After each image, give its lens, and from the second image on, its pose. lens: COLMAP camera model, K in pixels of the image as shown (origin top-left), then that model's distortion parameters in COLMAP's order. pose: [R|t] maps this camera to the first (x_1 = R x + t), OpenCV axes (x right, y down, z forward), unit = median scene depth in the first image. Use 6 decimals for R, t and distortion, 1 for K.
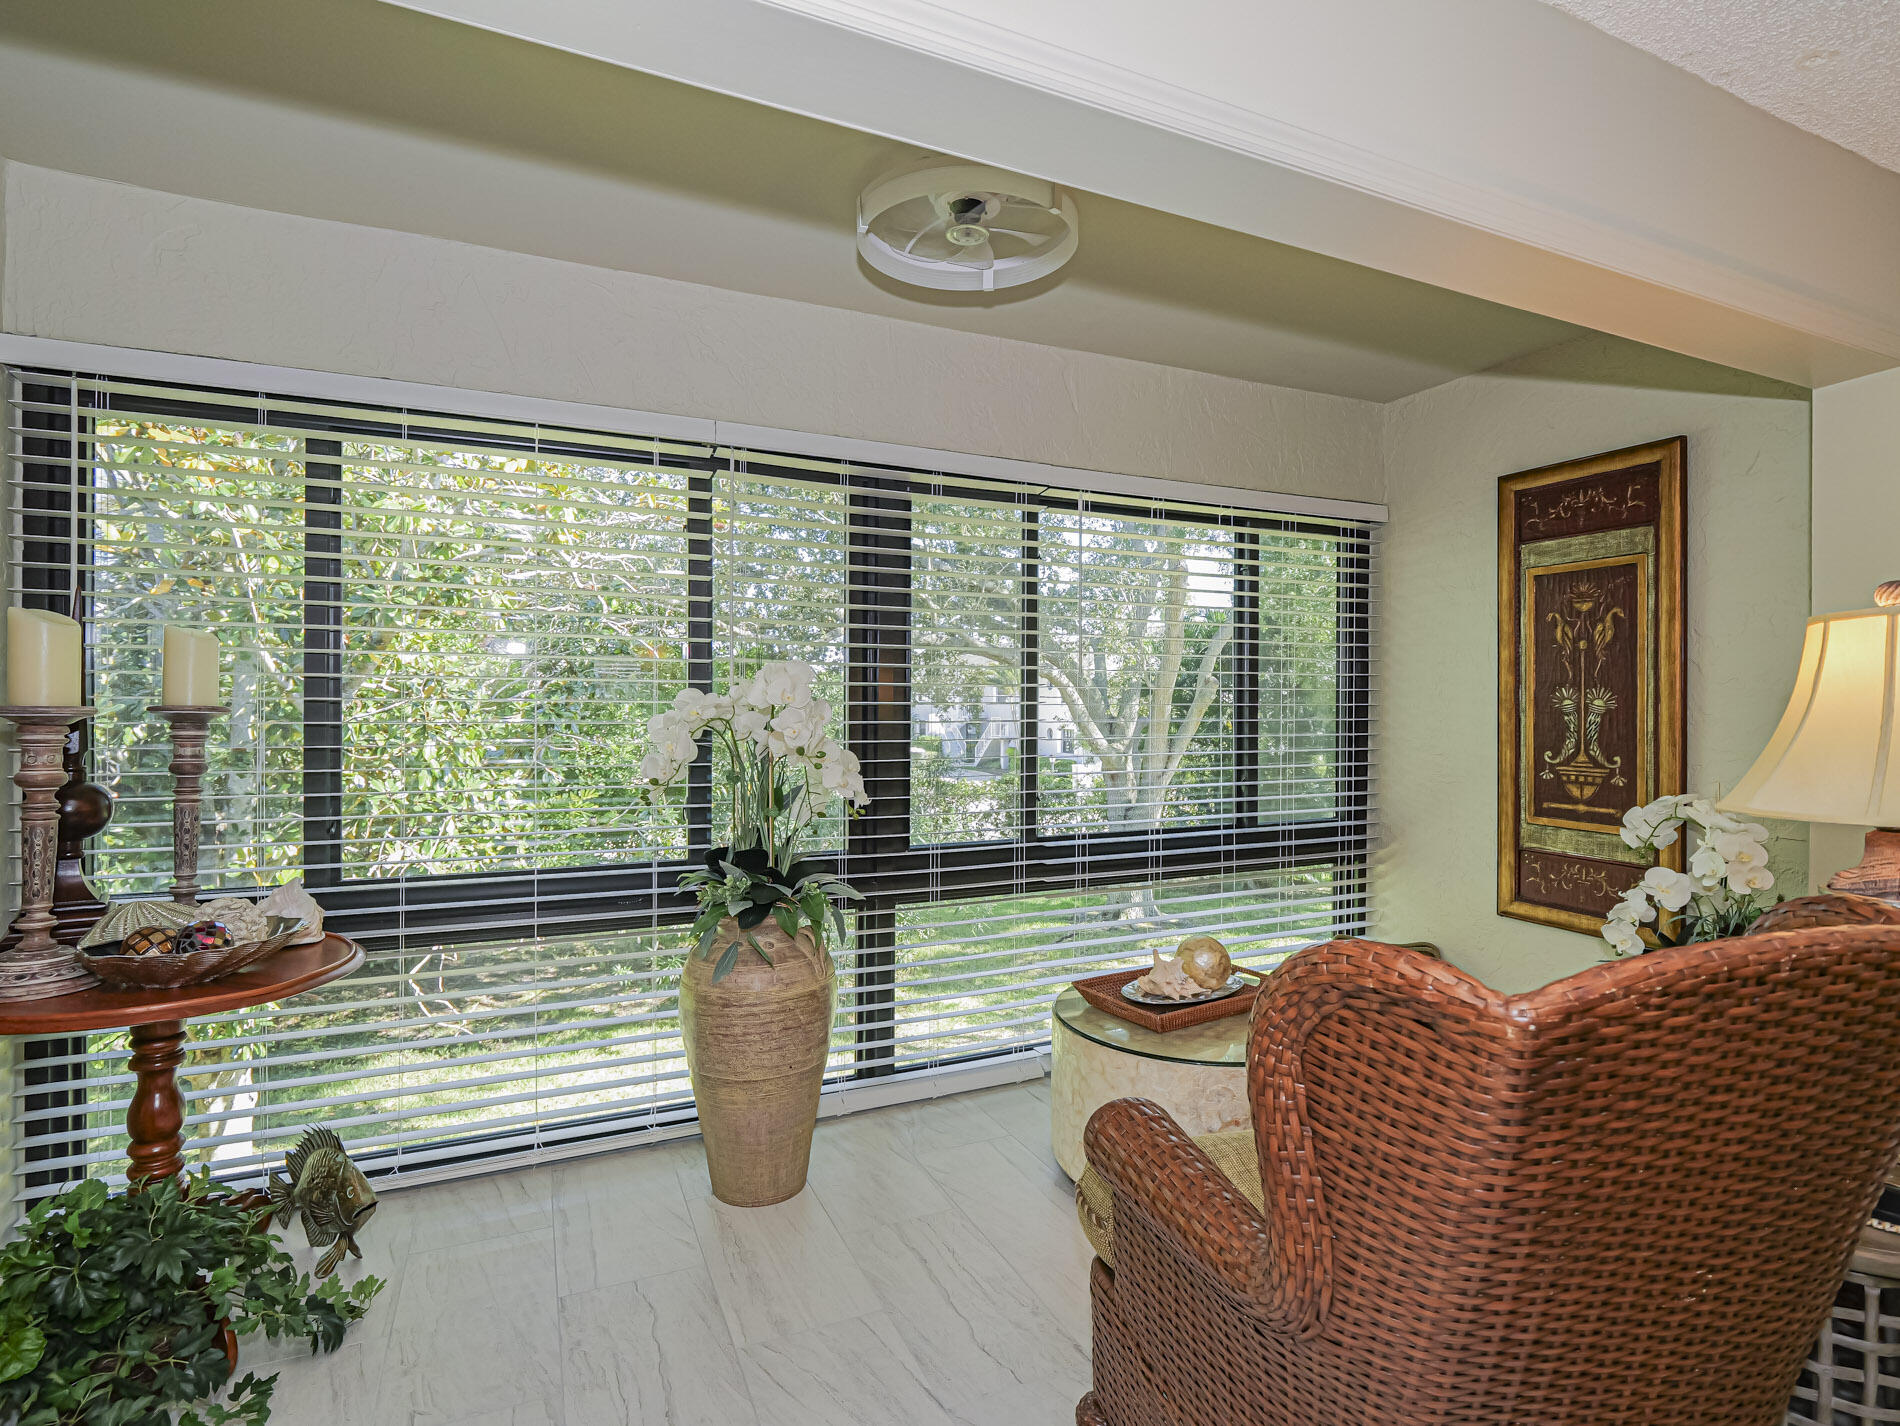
lens RADIAL K [[930.2, 0, 935.1], [0, 930.2, 701.7], [0, 0, 1]] dist [-0.006401, -0.004568]
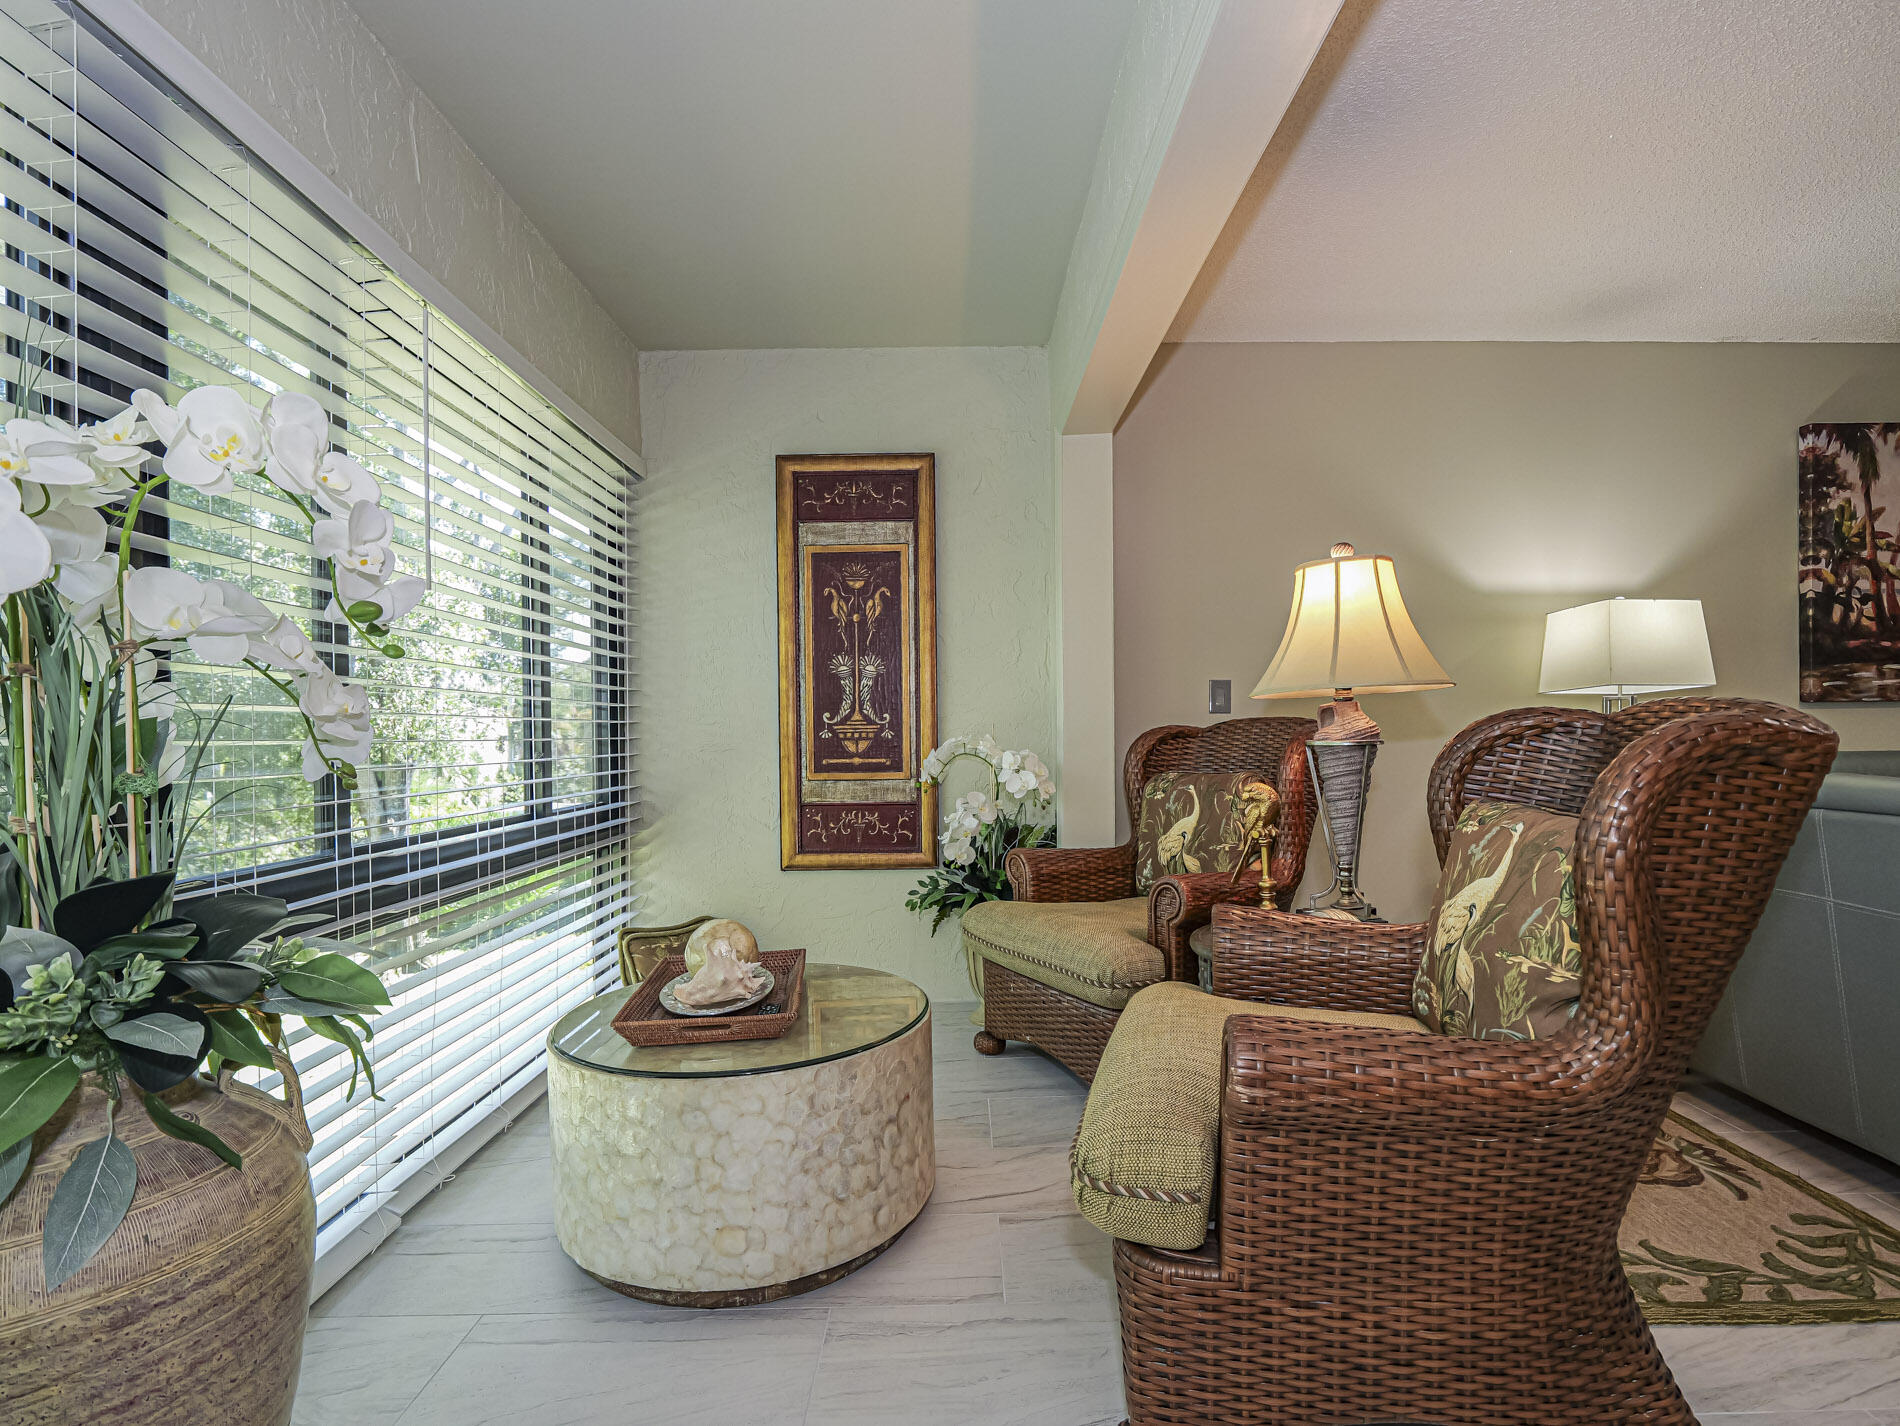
lens RADIAL K [[930.2, 0, 950.0], [0, 930.2, 742.2], [0, 0, 1]] dist [-0.006401, -0.004568]
pose [[0.407623, -0.015657, 0.913016, -0.300459], [0.015849, 0.999824, 0.010069, 0.081054], [-0.913013, 0.010366, 0.407799, 0.419665]]
